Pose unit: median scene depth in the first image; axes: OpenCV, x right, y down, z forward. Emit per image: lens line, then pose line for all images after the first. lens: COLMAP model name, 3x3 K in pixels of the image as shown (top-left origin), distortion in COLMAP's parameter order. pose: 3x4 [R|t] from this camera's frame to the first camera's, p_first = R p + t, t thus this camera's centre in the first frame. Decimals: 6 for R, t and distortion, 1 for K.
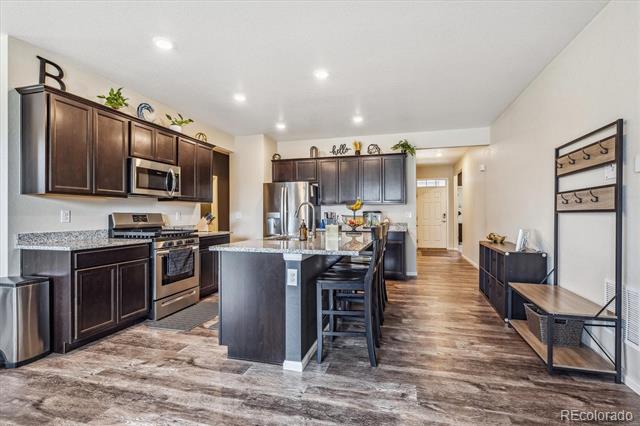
lens RADIAL K [[310.3, 0, 322.8], [0, 310.3, 213.7], [0, 0, 1]] dist [-0.004170, -0.000472]
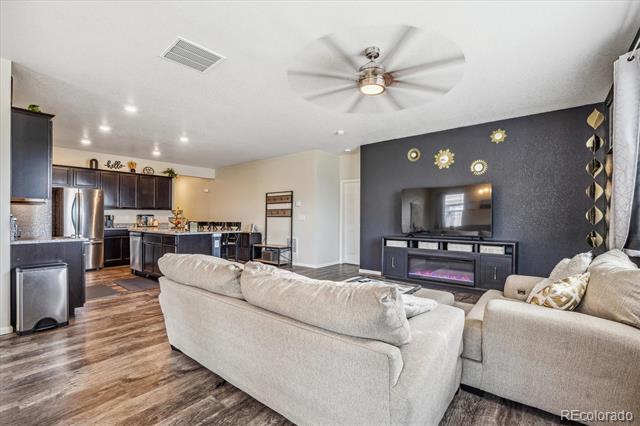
lens RADIAL K [[279.8, 0, 318.9], [0, 279.8, 218.0], [0, 0, 1]] dist [-0.020538, 0.002042]
pose [[0.412734, 0.004271, 0.910842, -1.261624], [-0.004445, 0.999987, -0.002675, 0.010196], [-0.910841, -0.002945, 0.412747, -0.416969]]
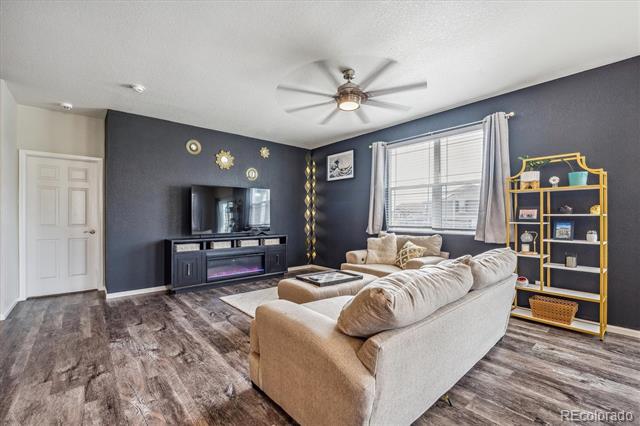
lens RADIAL K [[279.8, 0, 319.0], [0, 279.8, 214.7], [0, 0, 1]] dist [-0.020538, 0.002042]
pose [[-0.824673, 0.007592, 0.565559, -0.900939], [0.001972, 0.999942, -0.010548, 0.007688], [-0.565607, -0.007583, -0.824640, 0.628947]]
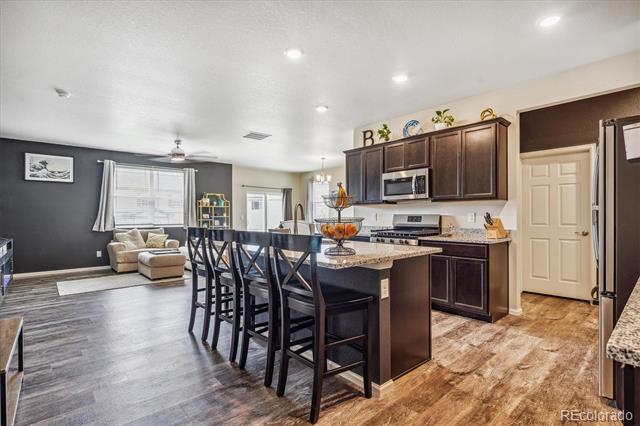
lens RADIAL K [[310.3, 0, 319.3], [0, 310.3, 214.2], [0, 0, 1]] dist [-0.004170, -0.000472]
pose [[-0.548053, -0.001187, -0.836443, 0.734850], [0.006352, 0.999964, -0.005581, 0.000339], [0.836420, -0.008372, -0.548026, 1.652661]]
